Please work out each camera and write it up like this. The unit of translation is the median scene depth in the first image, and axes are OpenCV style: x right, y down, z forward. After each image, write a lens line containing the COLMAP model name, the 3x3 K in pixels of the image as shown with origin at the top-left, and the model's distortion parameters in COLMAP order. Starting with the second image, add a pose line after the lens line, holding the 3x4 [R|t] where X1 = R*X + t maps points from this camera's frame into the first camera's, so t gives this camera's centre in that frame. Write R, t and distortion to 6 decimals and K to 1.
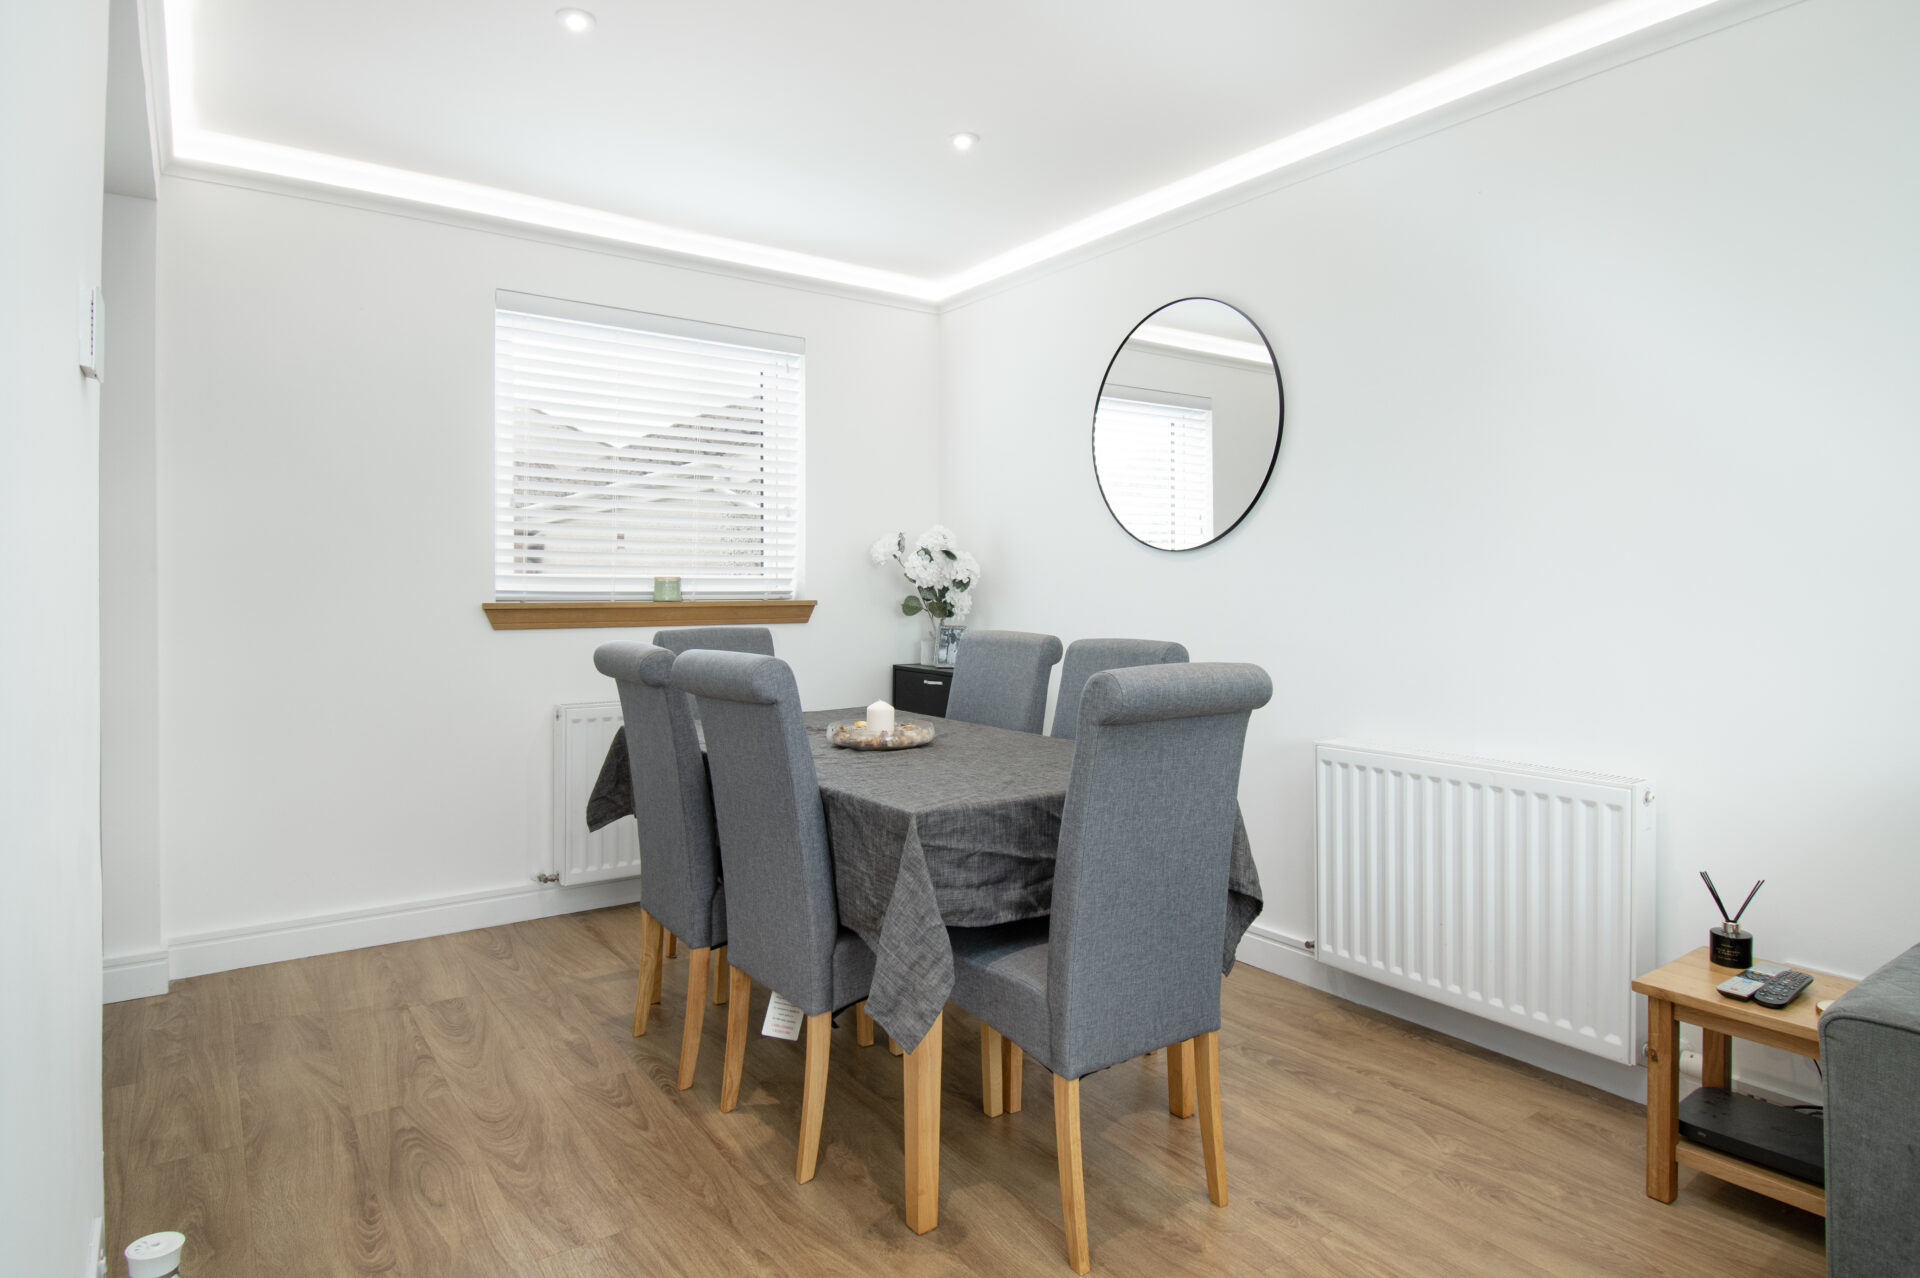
lens RADIAL K [[1053.2, 0, 957.4], [0, 1053.2, 585.2], [0, 0, 1]] dist [0.000671, -0.000936]
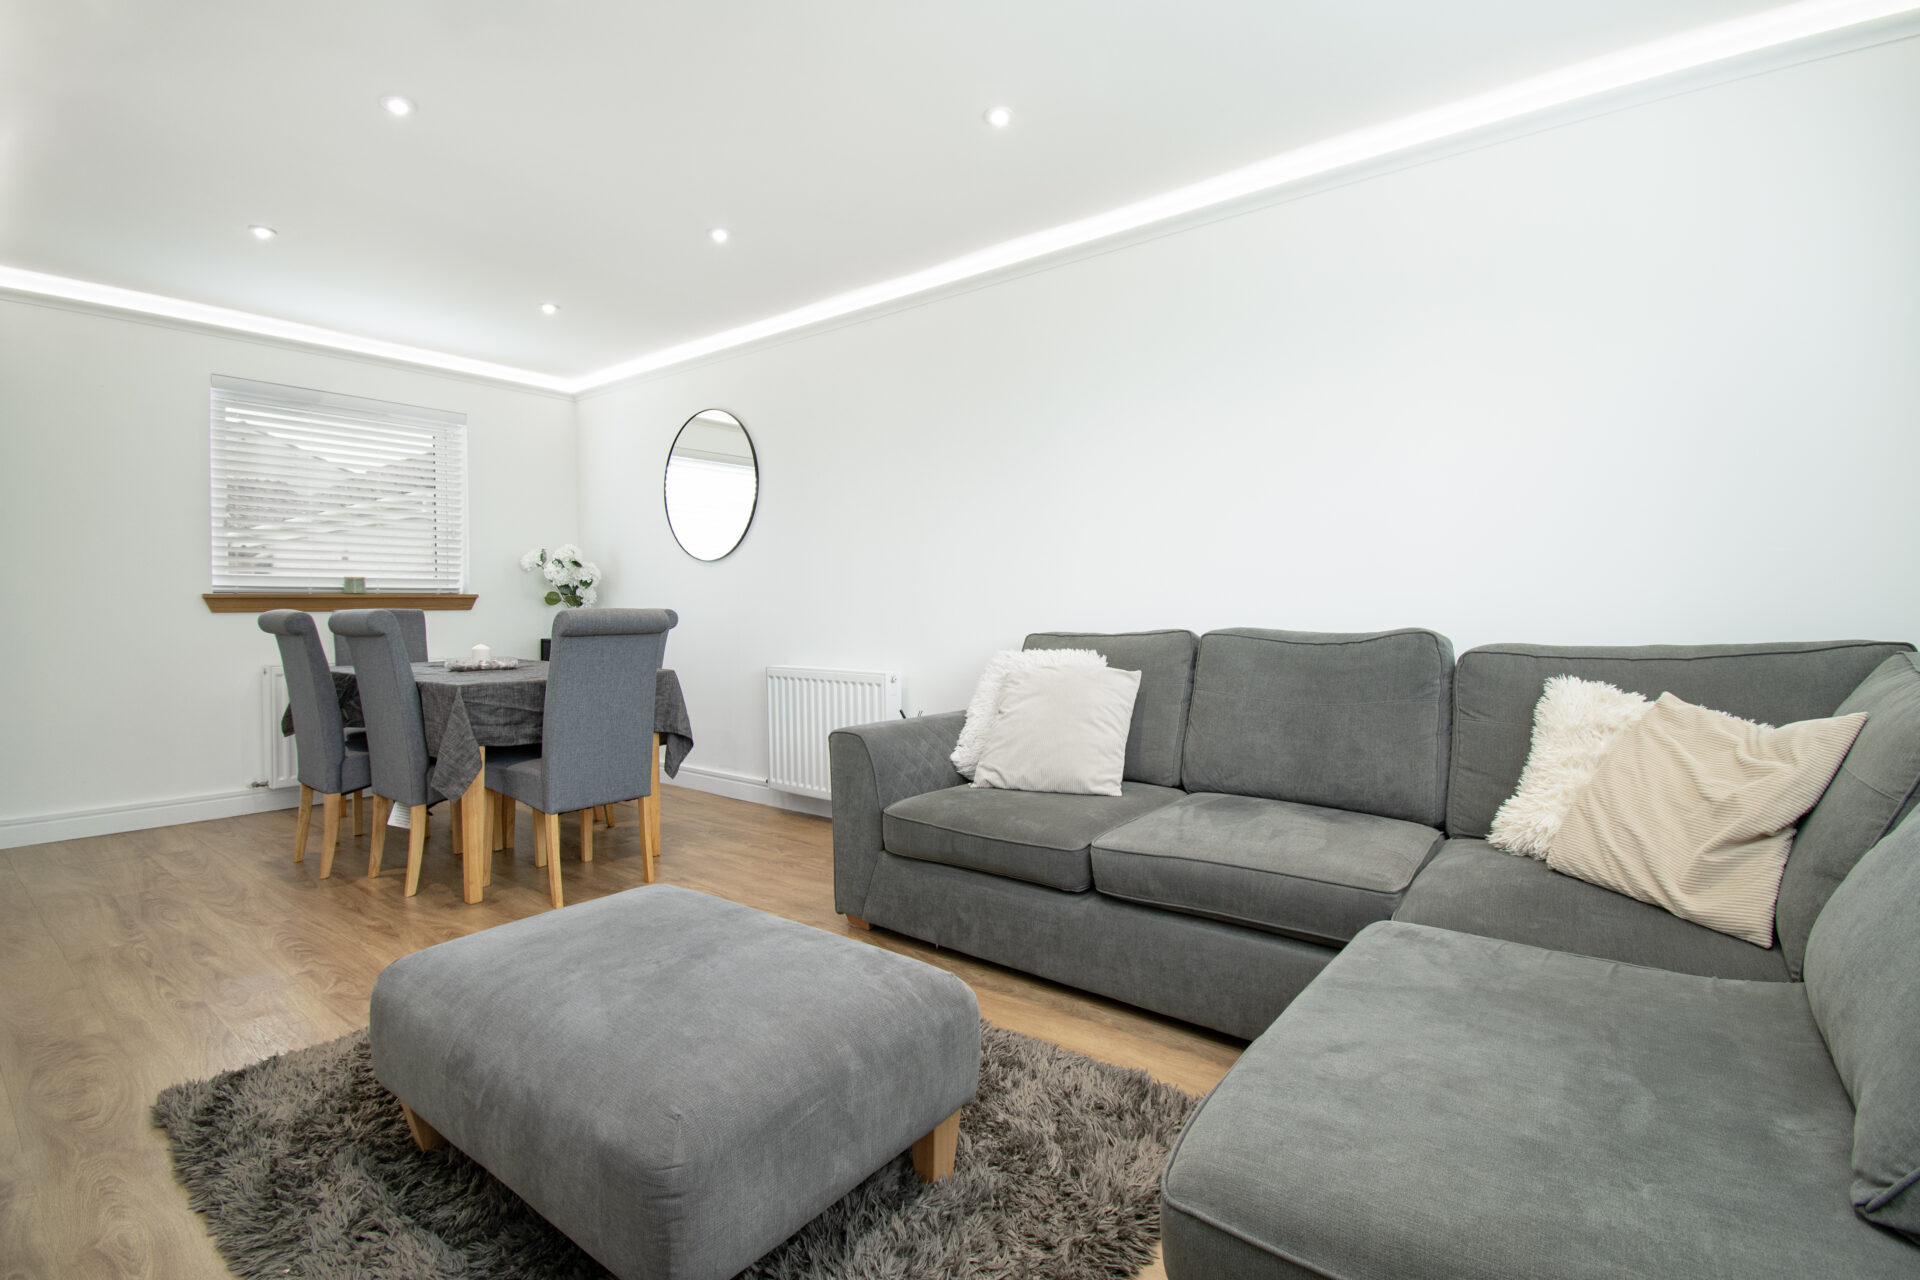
lens RADIAL K [[857.1, 0, 972.4], [0, 857.1, 609.9], [0, 0, 1]] dist [0.014168, -0.023071]
pose [[0.955140, -0.010230, 0.295979, 0.280843], [0.007134, 0.999908, 0.011538, 0.044871], [-0.296070, -0.008909, 0.955125, -0.572257]]
